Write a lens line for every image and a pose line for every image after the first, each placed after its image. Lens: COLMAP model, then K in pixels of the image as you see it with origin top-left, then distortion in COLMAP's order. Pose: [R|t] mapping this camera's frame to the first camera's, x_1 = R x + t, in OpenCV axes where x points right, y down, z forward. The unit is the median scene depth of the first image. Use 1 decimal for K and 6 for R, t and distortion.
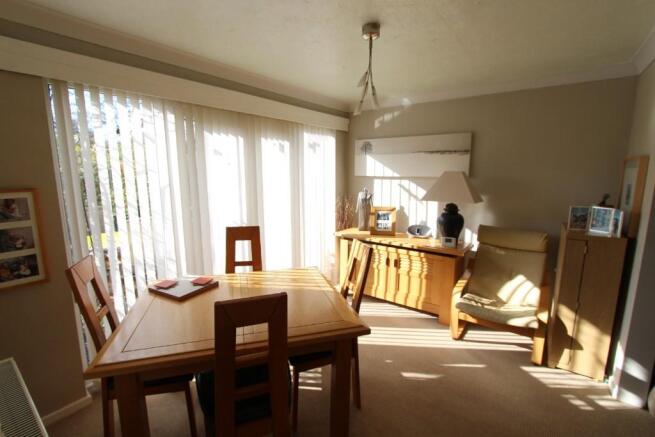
lens RADIAL K [[301.8, 0, 326.2], [0, 301.8, 219.7], [0, 0, 1]] dist [-0.013604, 0.001110]
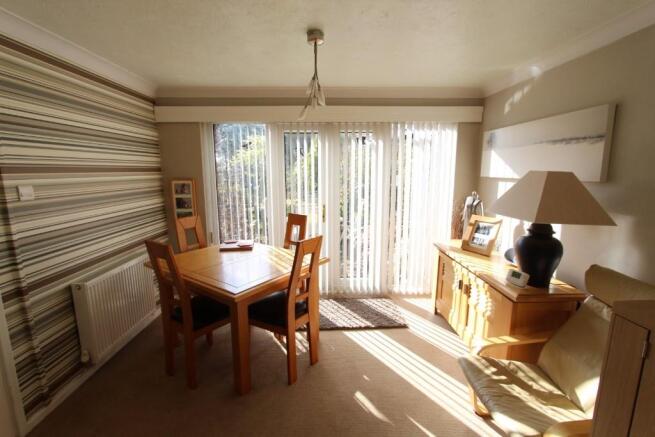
lens RADIAL K [[301.8, 0, 326.0], [0, 301.8, 219.0], [0, 0, 1]] dist [-0.013604, 0.001110]
pose [[0.613903, 0.125070, -0.779410, 0.574778], [-0.125585, 0.990268, 0.059988, -0.035532], [0.779327, 0.061055, 0.623635, 0.222866]]
